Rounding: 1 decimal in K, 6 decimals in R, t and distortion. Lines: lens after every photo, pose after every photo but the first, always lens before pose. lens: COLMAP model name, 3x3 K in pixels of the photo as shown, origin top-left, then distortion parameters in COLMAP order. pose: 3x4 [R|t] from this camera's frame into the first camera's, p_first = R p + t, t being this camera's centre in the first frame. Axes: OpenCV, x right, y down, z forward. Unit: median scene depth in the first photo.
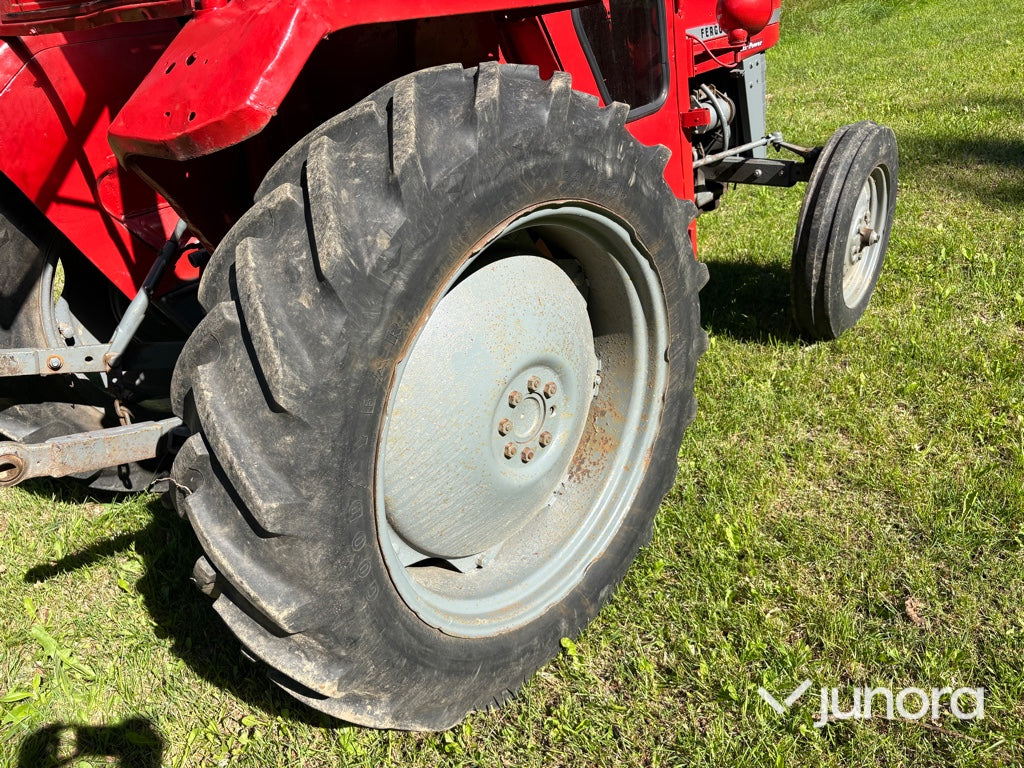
lens RADIAL K [[774.4, 0, 509.5], [0, 774.4, 382.6], [0, 0, 1]] dist [0.032521, -0.025242]
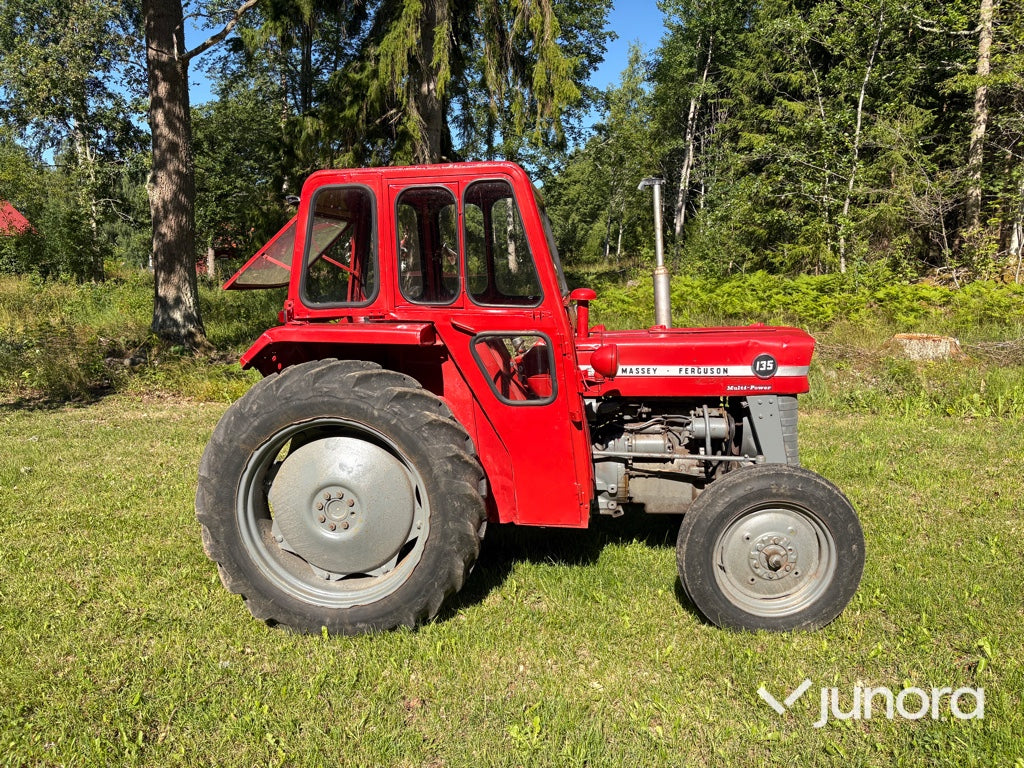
lens RADIAL K [[774.4, 0, 509.6], [0, 774.4, 383.3], [0, 0, 1]] dist [0.032521, -0.025242]
pose [[0.595724, 0.213603, -0.774265, 1.879239], [-0.410480, 0.909557, -0.064899, -0.325405], [0.690376, 0.356482, 0.629525, -0.183981]]
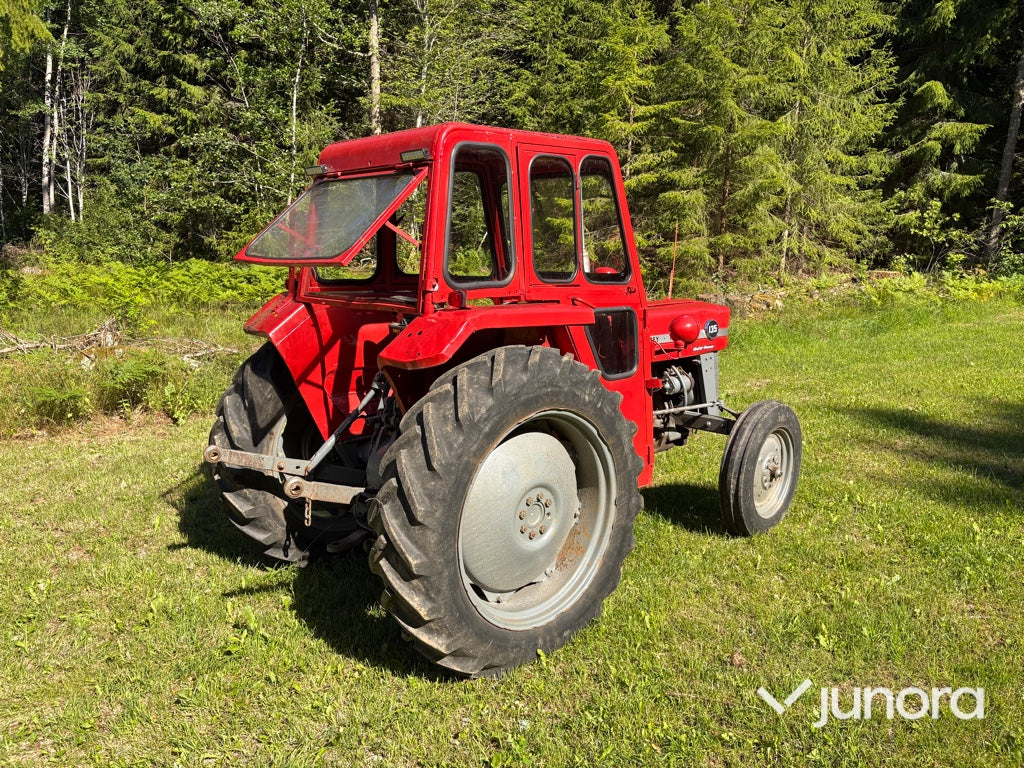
lens RADIAL K [[774.4, 0, 513.3], [0, 774.4, 383.2], [0, 0, 1]] dist [0.032521, -0.025242]
pose [[0.989735, 0.124507, -0.070165, 0.062865], [-0.139920, 0.944171, -0.298267, 0.309480], [0.029111, 0.305022, 0.951900, -0.923820]]
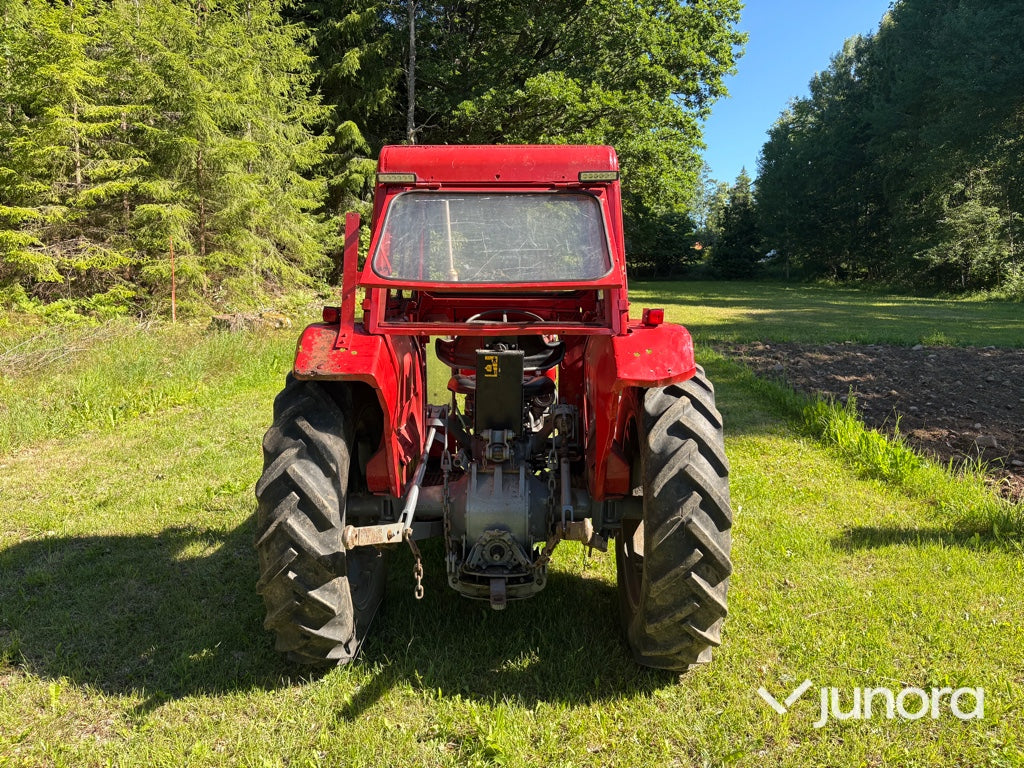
lens RADIAL K [[774.4, 0, 509.7], [0, 774.4, 382.6], [0, 0, 1]] dist [0.032521, -0.025242]
pose [[0.760226, 0.012636, 0.649536, -1.676538], [0.227398, 0.931387, -0.284269, 0.212305], [-0.608561, 0.363812, 0.705191, -0.340709]]
